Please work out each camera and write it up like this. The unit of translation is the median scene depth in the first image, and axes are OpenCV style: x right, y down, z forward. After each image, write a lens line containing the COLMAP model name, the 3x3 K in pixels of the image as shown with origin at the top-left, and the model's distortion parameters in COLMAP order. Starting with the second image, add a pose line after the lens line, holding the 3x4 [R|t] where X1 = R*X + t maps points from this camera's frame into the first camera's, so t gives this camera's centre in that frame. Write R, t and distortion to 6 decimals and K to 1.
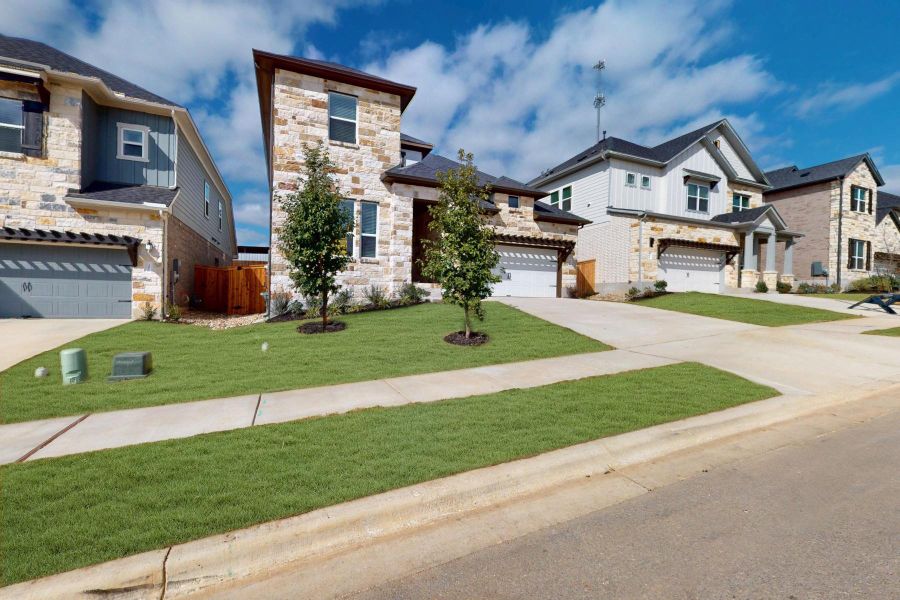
lens RADIAL K [[435.9, 0, 442.8], [0, 435.9, 299.4], [0, 0, 1]] dist [-0.002312, 0.000615]
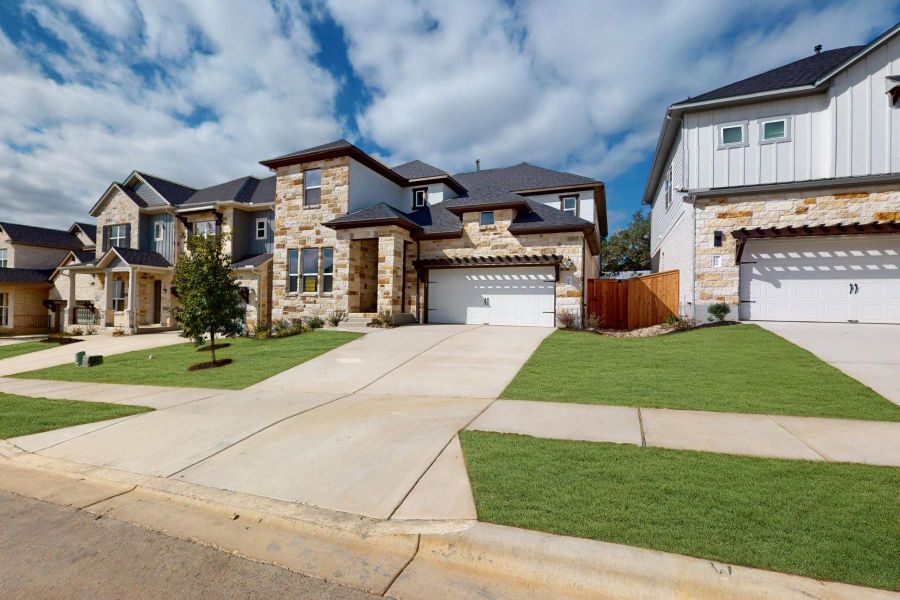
lens RADIAL K [[435.9, 0, 443.6], [0, 435.9, 300.8], [0, 0, 1]] dist [-0.002312, 0.000615]
pose [[0.633925, -0.019219, -0.773155, 0.783303], [-0.005492, 0.999554, -0.029350, -0.029580], [0.773375, 0.022852, 0.633537, 0.370195]]
